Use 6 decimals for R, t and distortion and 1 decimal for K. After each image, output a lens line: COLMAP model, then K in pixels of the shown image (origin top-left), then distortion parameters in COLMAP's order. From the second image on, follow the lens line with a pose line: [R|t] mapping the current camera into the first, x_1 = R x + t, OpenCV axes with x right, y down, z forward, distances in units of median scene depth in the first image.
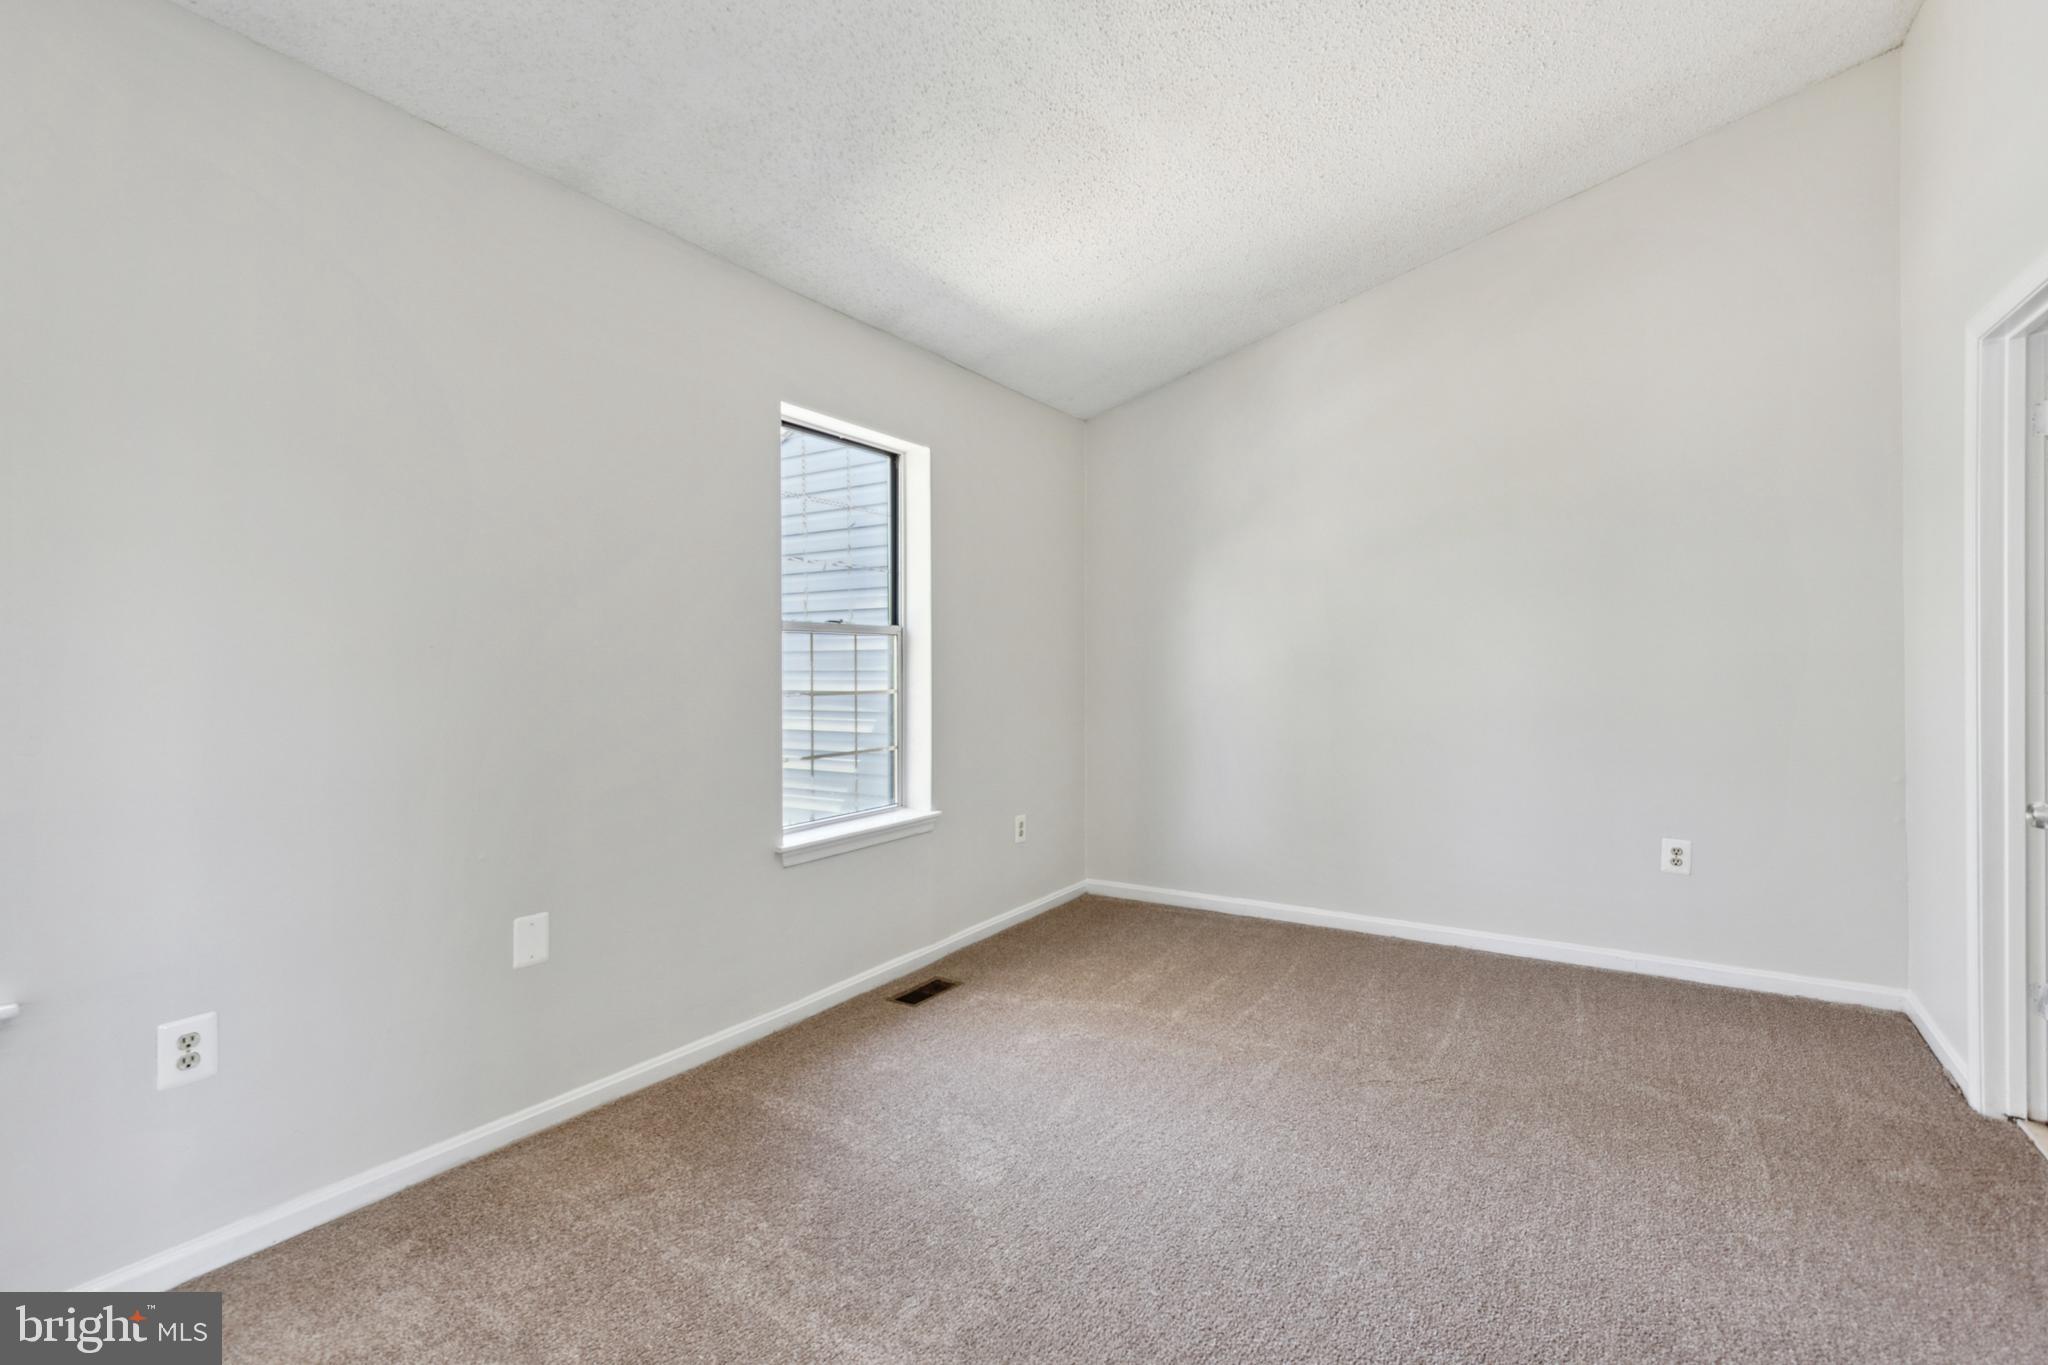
lens RADIAL K [[939.0, 0, 1016.9], [0, 939.0, 673.1], [0, 0, 1]] dist [0.027348, -0.011611]
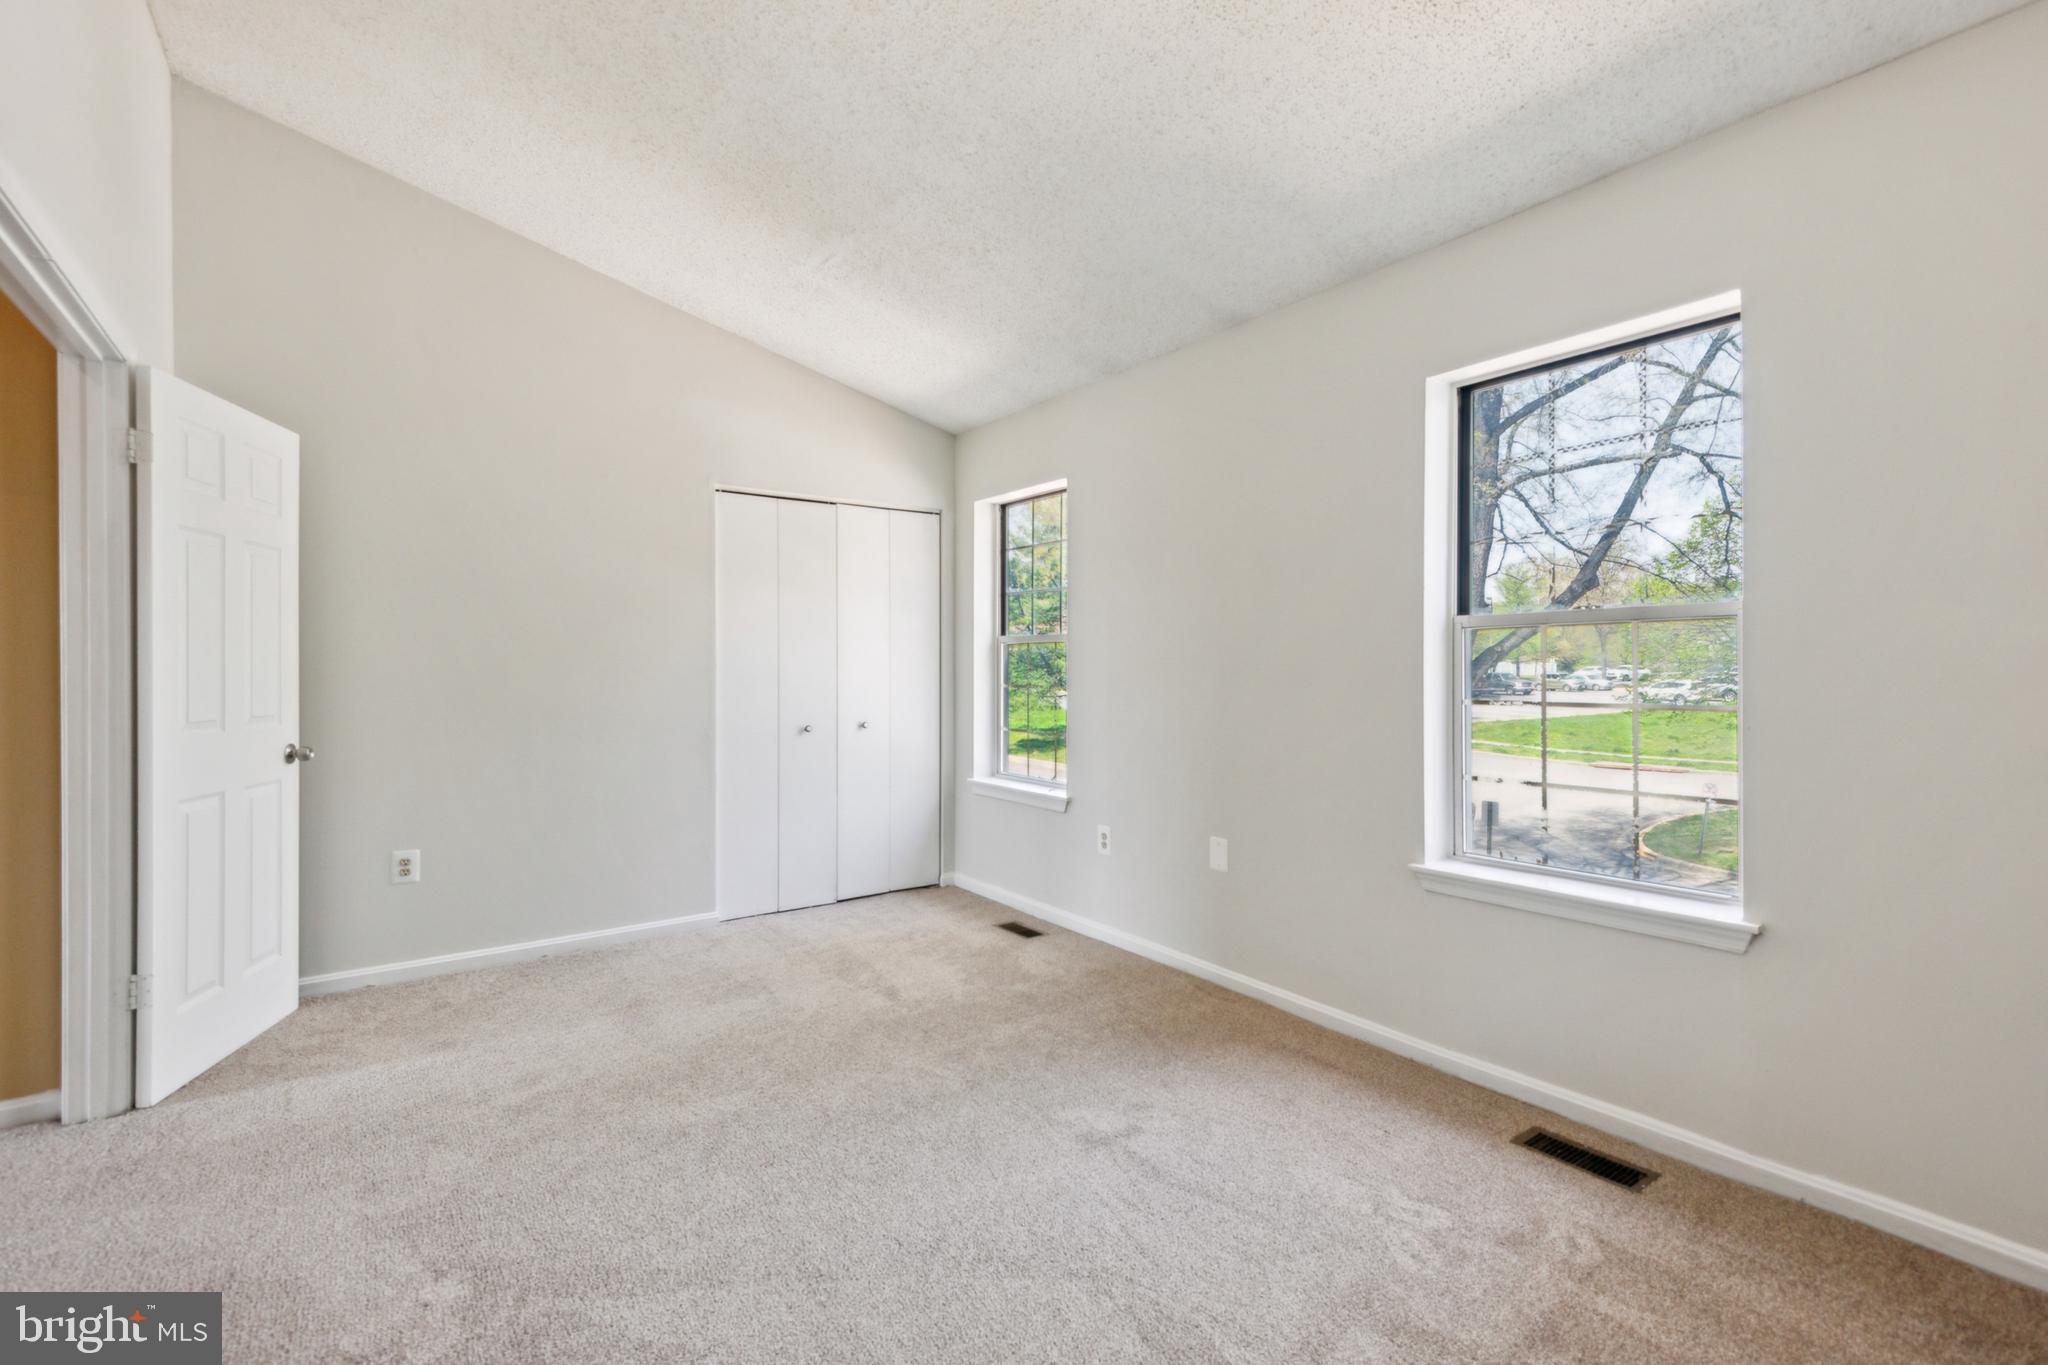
lens RADIAL K [[939.0, 0, 1025.9], [0, 939.0, 681.9], [0, 0, 1]] dist [0.027348, -0.011611]
pose [[-0.381466, 0.019883, -0.924169, 0.690563], [0.002756, 0.999789, 0.020372, -0.013812], [0.924379, 0.005224, -0.381440, 0.921701]]
